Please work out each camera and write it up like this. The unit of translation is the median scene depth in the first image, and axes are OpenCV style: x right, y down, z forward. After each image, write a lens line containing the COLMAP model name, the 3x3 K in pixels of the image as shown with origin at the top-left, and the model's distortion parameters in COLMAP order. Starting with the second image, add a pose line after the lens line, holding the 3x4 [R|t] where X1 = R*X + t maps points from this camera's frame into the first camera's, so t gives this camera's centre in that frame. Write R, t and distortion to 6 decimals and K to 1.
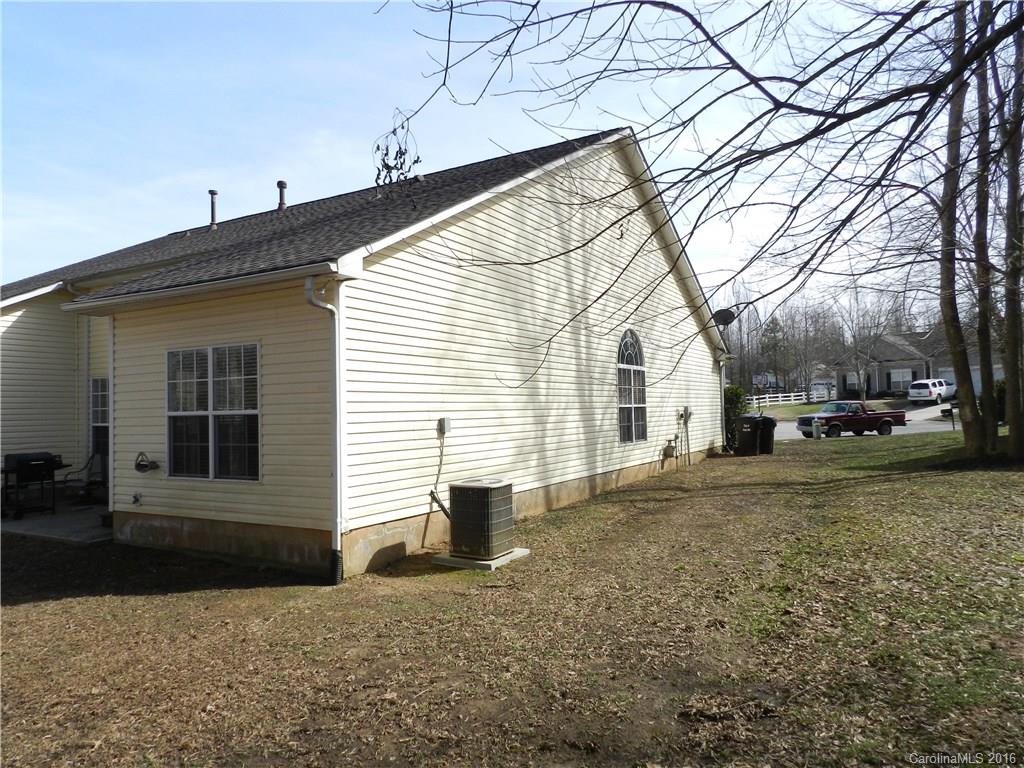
lens RADIAL K [[692.9, 0, 514.4], [0, 692.9, 388.1], [0, 0, 1]] dist [0.015010, -0.000910]
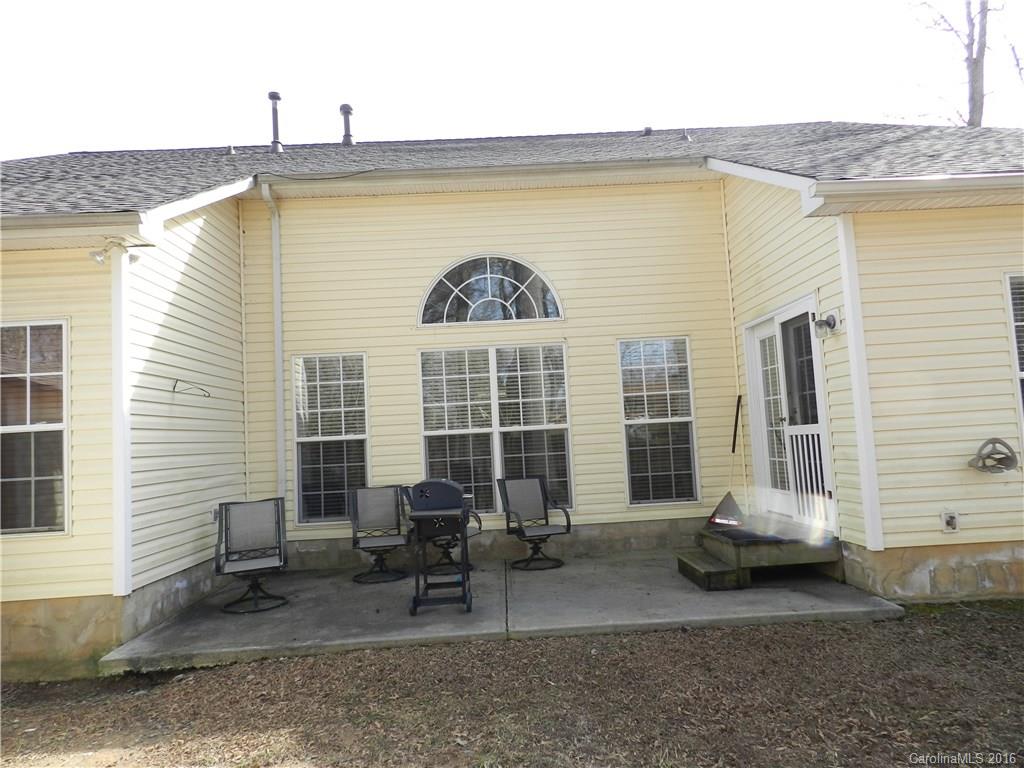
lens RADIAL K [[692.9, 0, 514.4], [0, 692.9, 388.1], [0, 0, 1]] dist [0.015010, -0.000910]
pose [[0.848754, 0.012125, 0.528649, -1.217597], [0.021677, 0.998099, -0.057694, 0.074949], [-0.528344, 0.060427, 0.846878, 0.711888]]
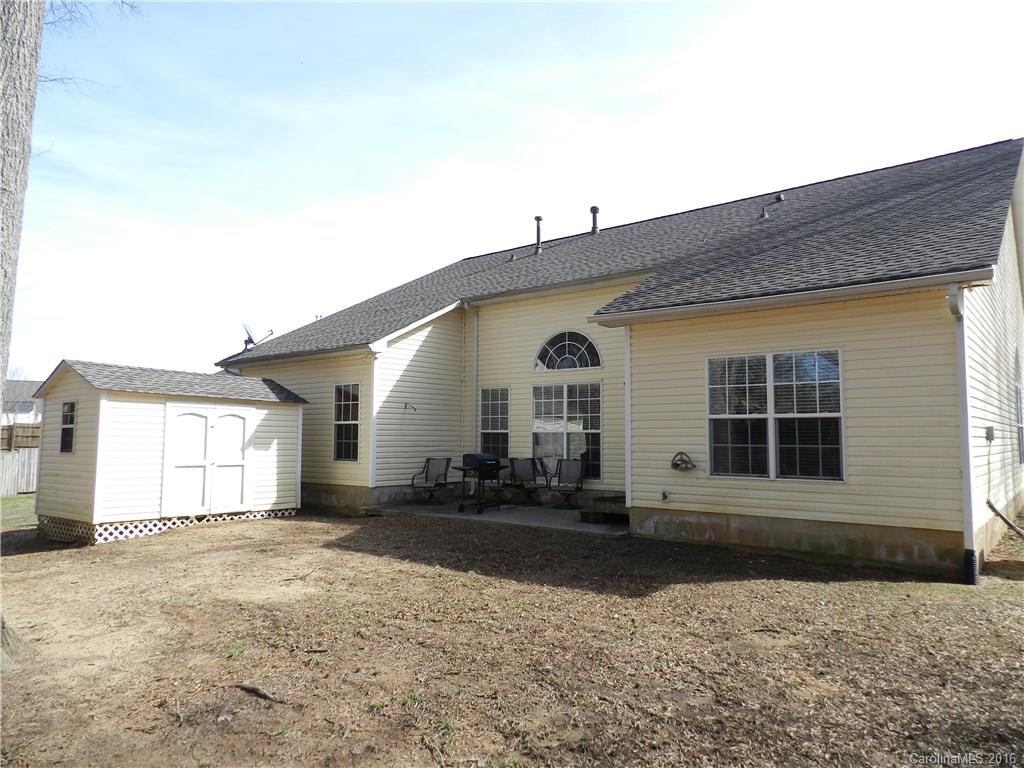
lens RADIAL K [[692.9, 0, 514.4], [0, 692.9, 388.1], [0, 0, 1]] dist [0.015010, -0.000910]
pose [[0.988306, 0.012465, -0.151976, -0.634345], [-0.018039, 0.999212, -0.035352, 0.036403], [0.151416, 0.037680, 0.987752, -0.100357]]
